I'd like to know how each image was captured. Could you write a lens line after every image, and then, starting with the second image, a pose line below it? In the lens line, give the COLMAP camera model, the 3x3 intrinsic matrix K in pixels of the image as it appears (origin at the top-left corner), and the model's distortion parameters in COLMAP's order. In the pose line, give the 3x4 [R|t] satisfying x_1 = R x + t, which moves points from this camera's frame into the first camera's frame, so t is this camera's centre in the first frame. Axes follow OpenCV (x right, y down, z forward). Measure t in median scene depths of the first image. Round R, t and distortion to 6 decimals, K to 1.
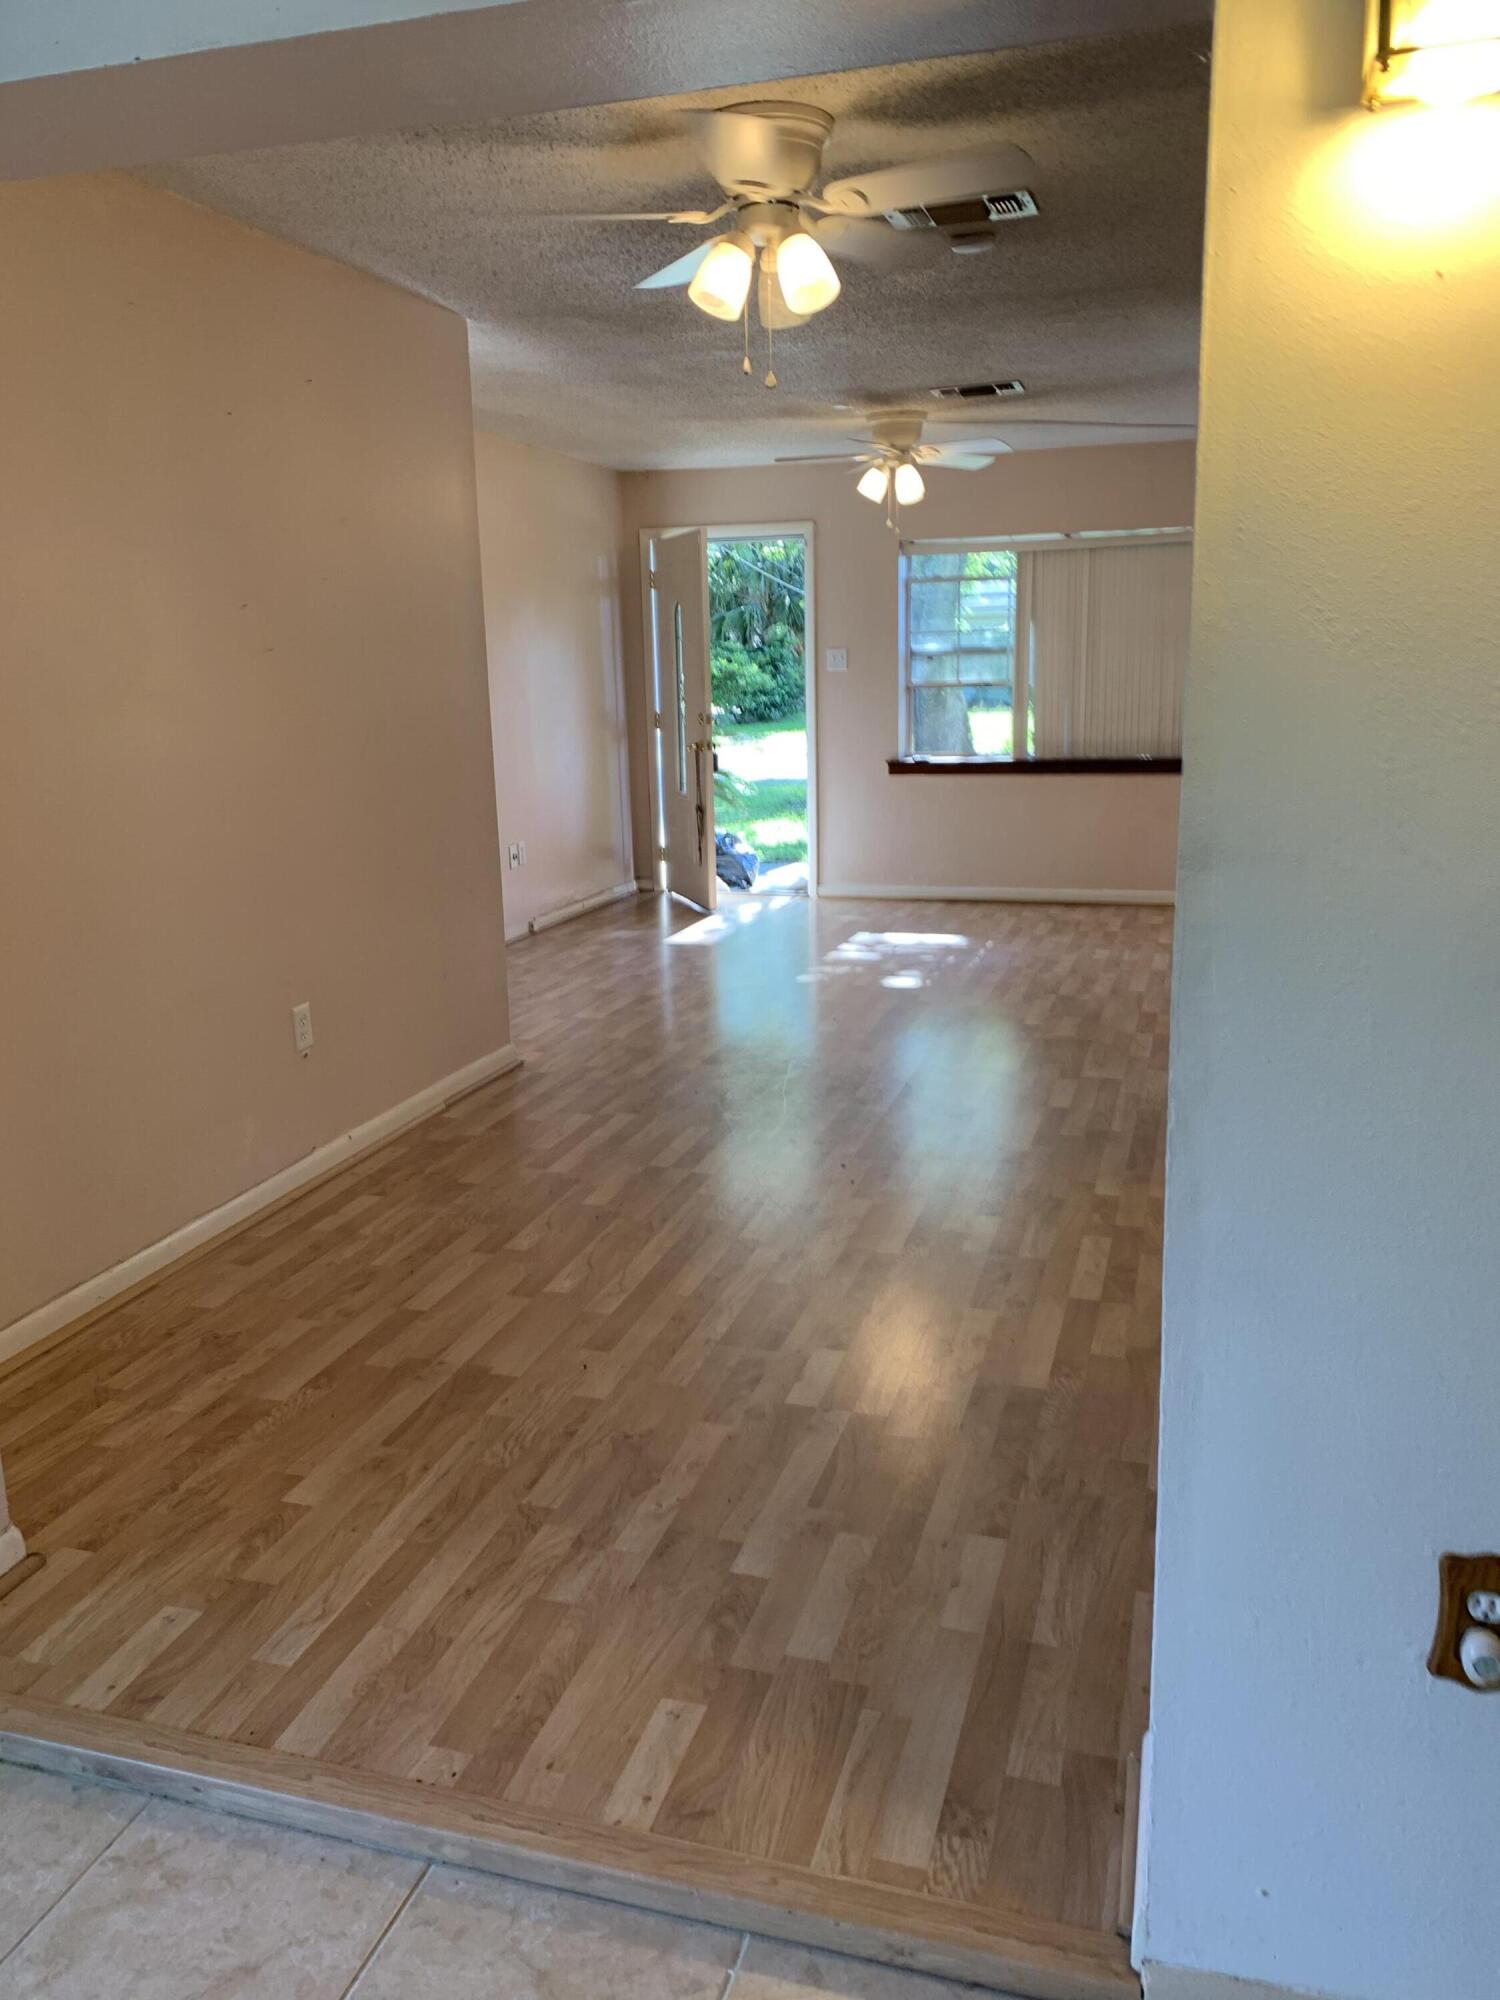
lens RADIAL K [[1489.2, 0, 773.6], [0, 1489.2, 1005.9], [0, 0, 1]] dist [0.092198, -0.194988]
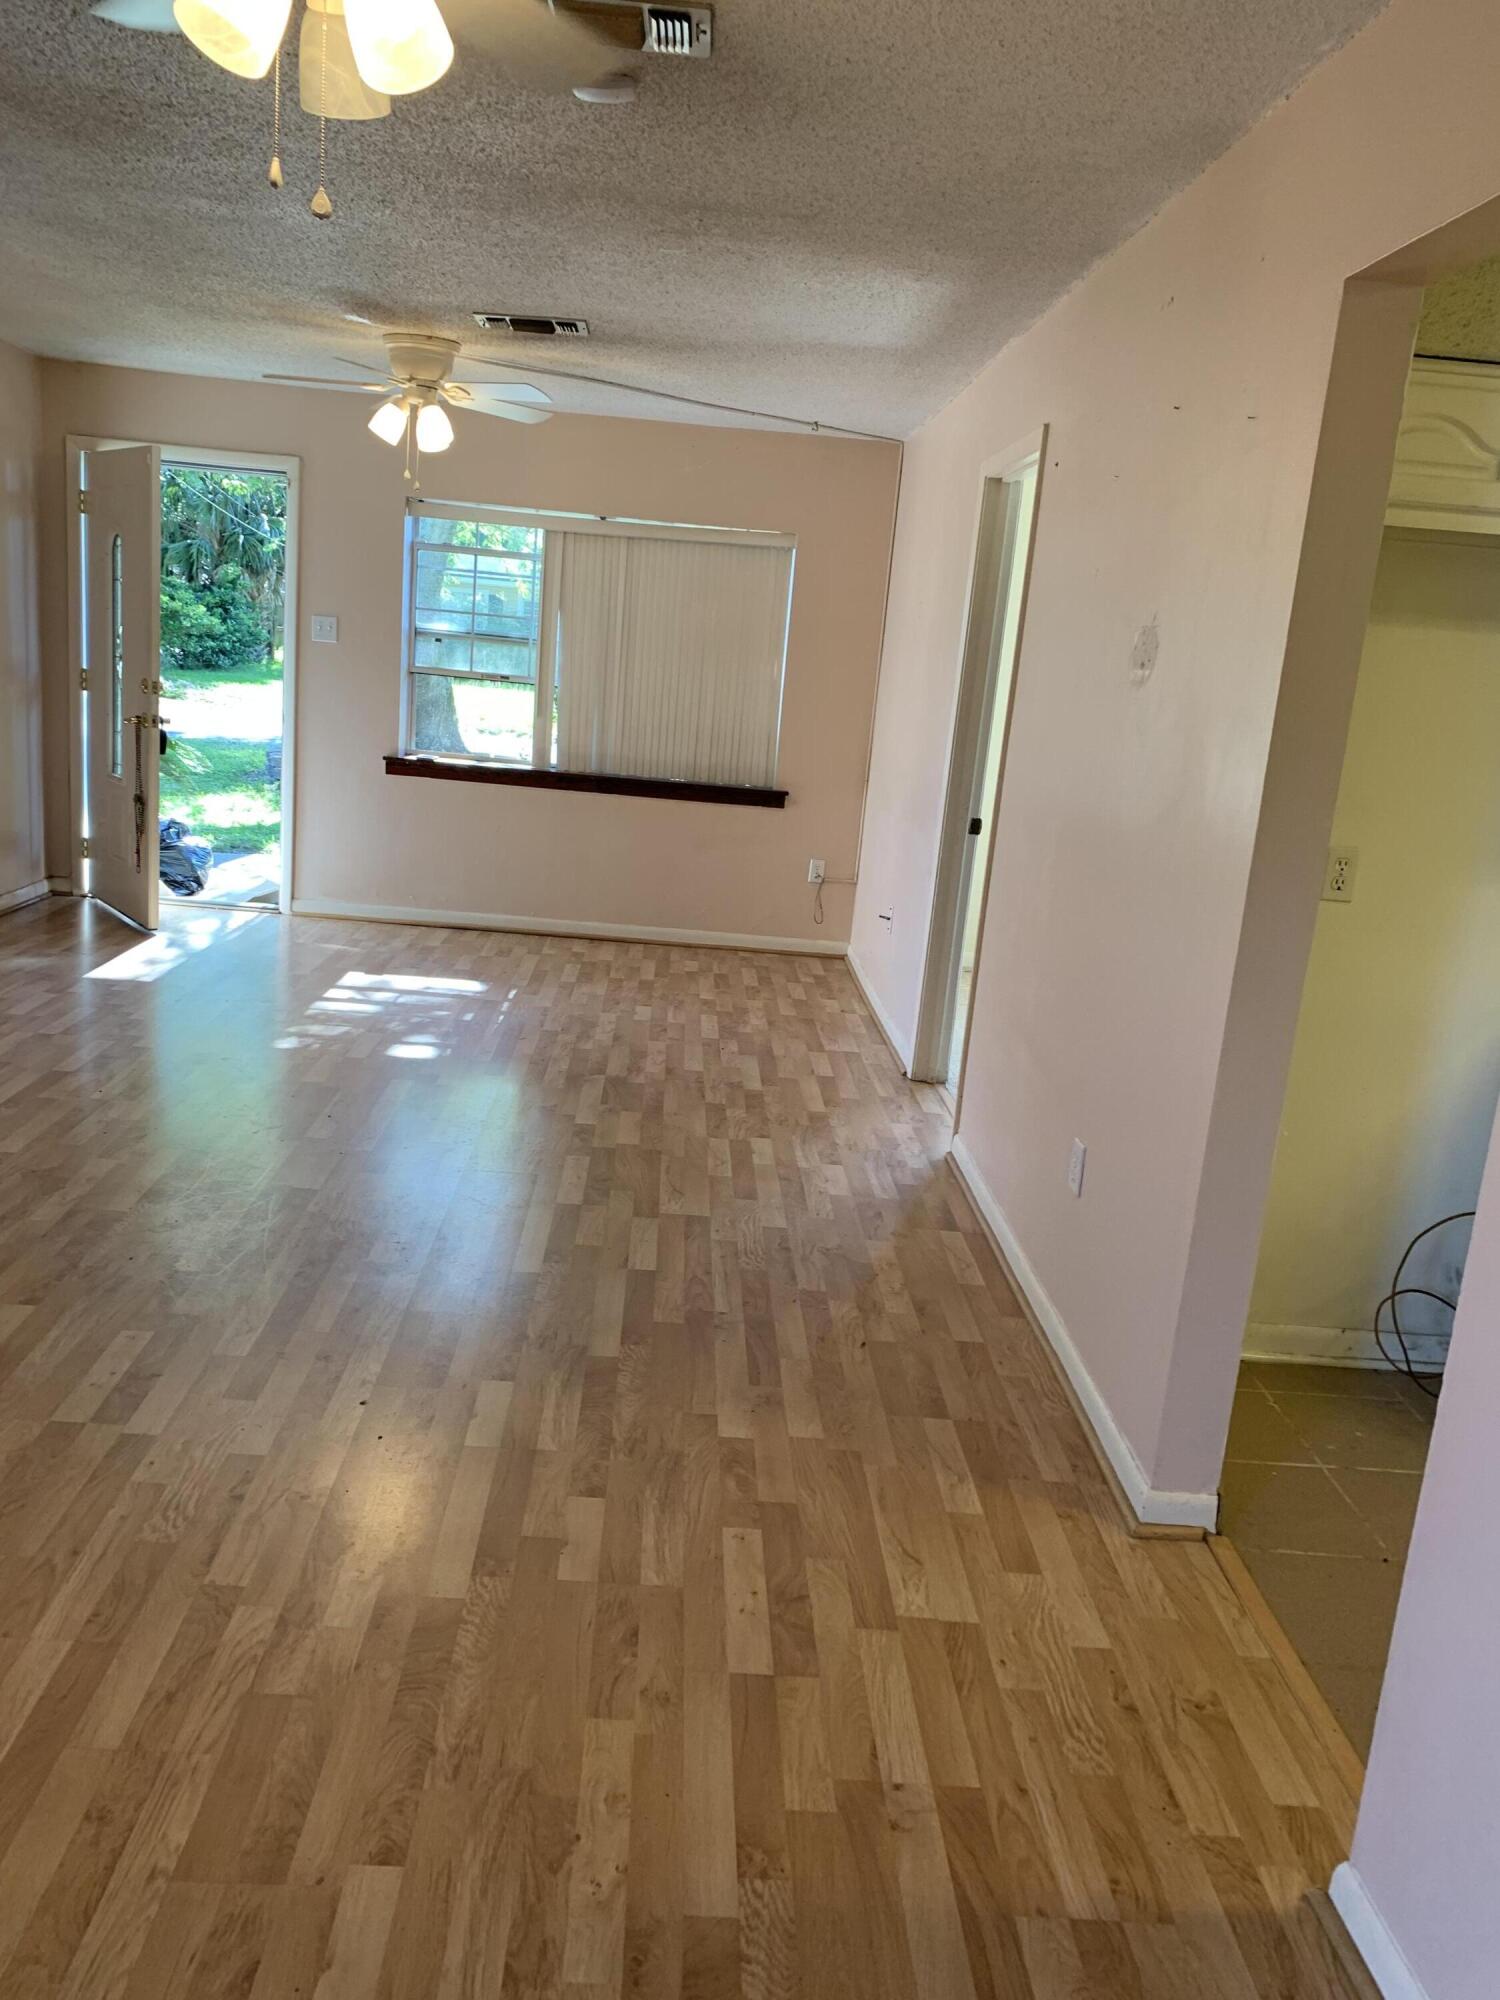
lens RADIAL K [[1519.5, 0, 744.5], [0, 1519.5, 1001.7], [0, 0, 1]] dist [0.029959, -0.032714]
pose [[0.943332, 0.028017, 0.330665, -0.011824], [-0.031968, 0.999468, 0.006515, -0.041528], [-0.330306, -0.016716, 0.943726, 0.135796]]
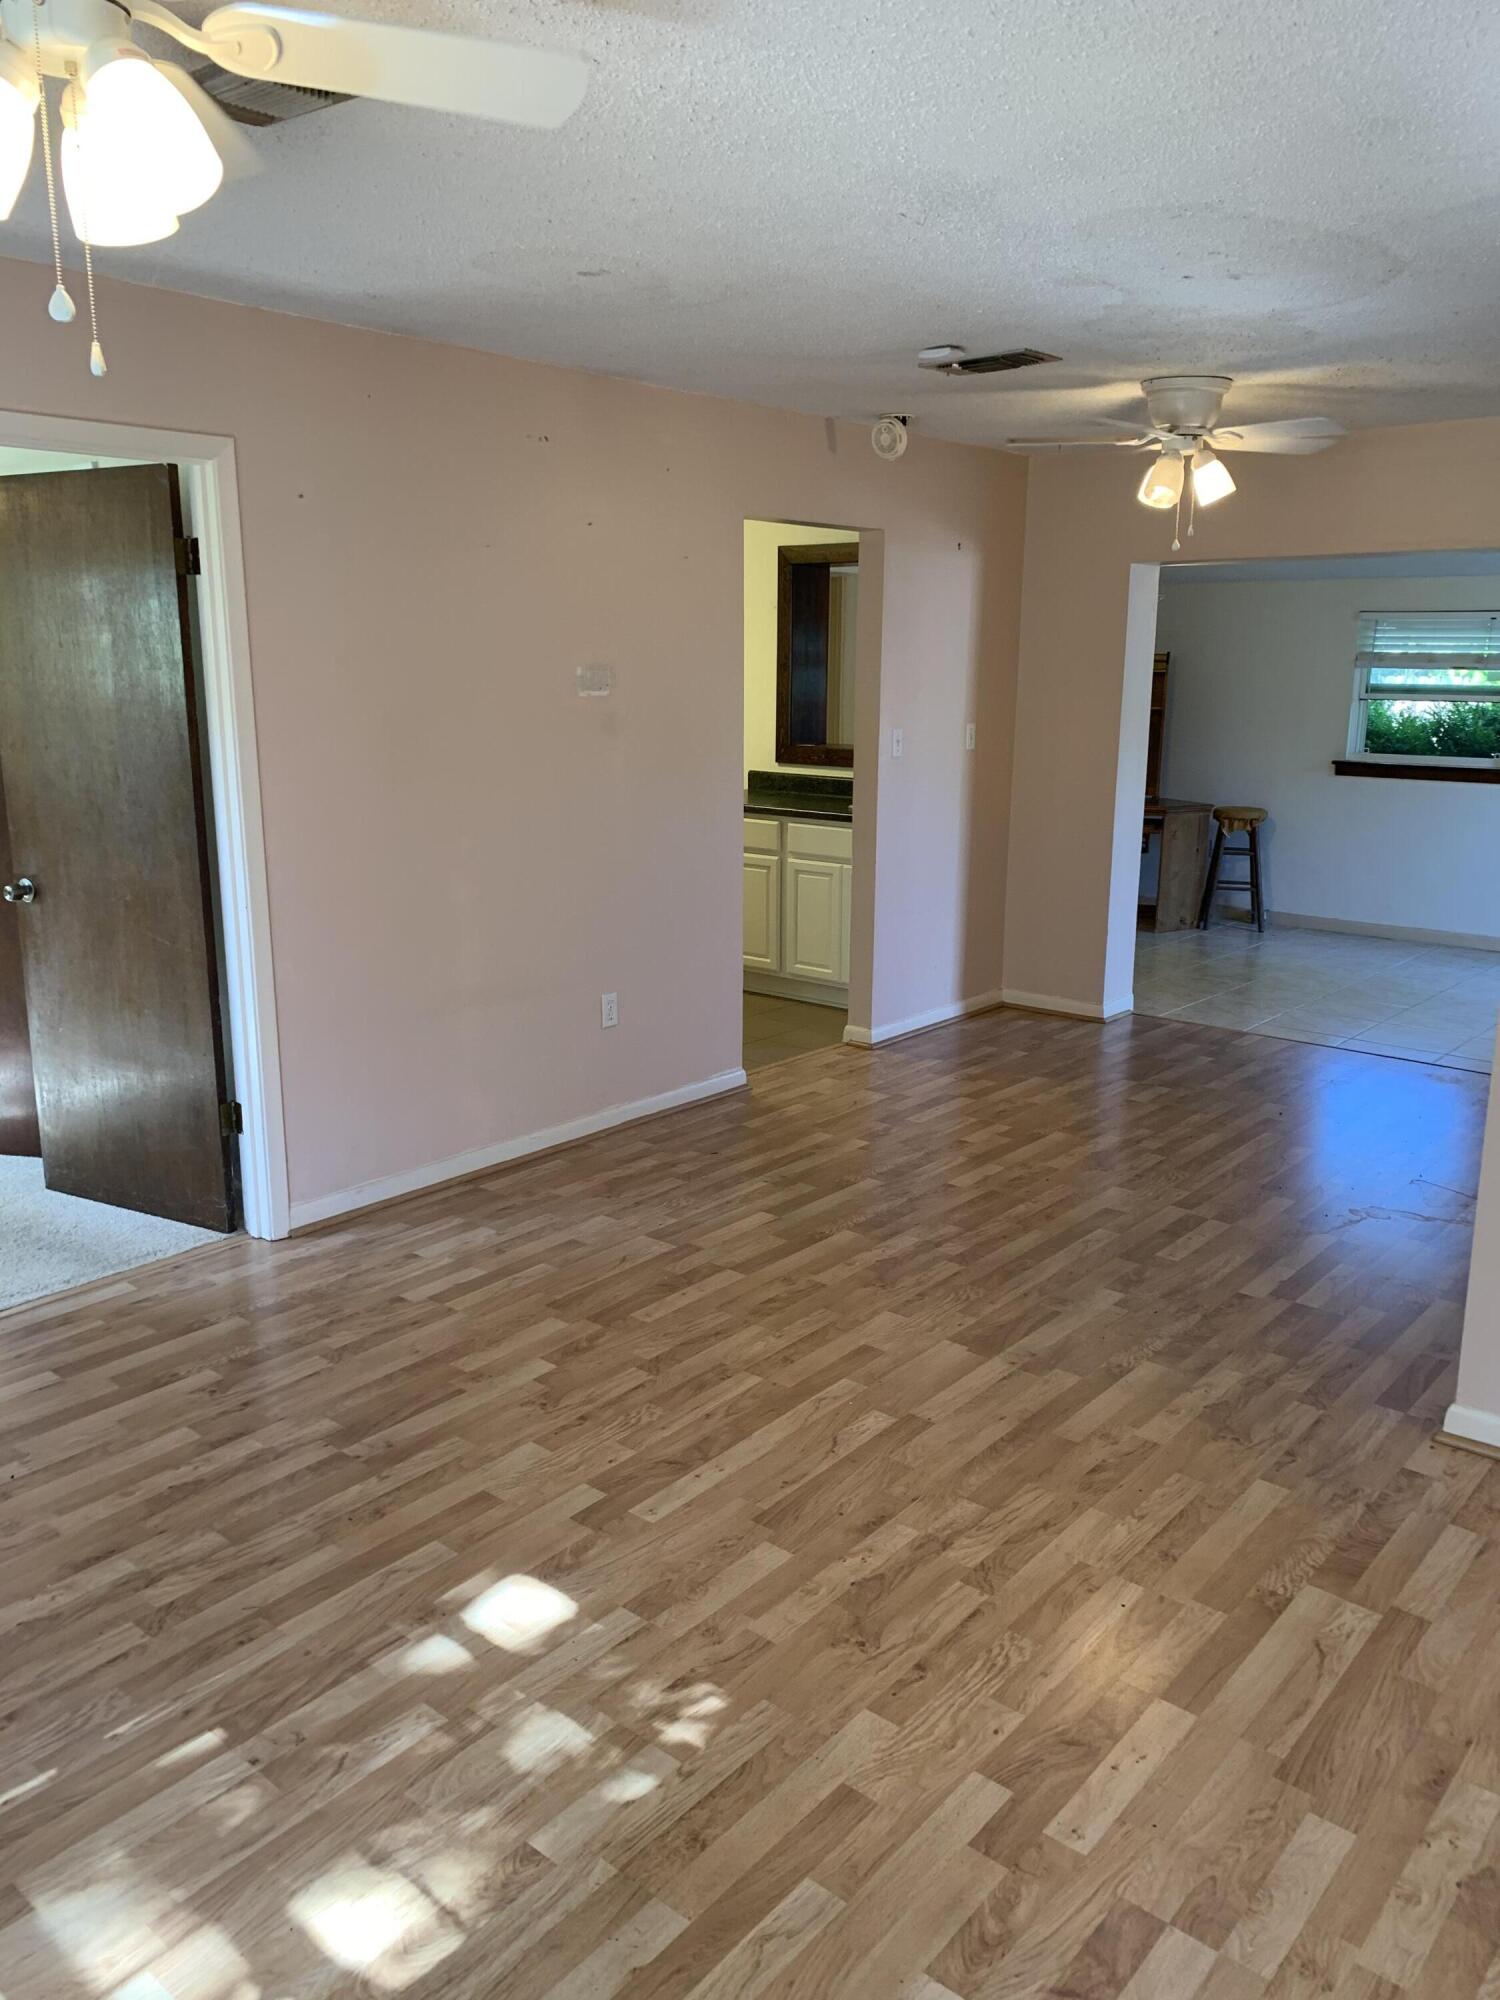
lens RADIAL K [[1519.5, 0, 744.5], [0, 1519.5, 1001.7], [0, 0, 1]] dist [0.029959, -0.032714]
pose [[-0.915365, -0.072886, 0.395973, -0.089641], [0.107539, 0.903489, 0.414901, -0.246968], [-0.387998, 0.422368, -0.819184, 0.947713]]
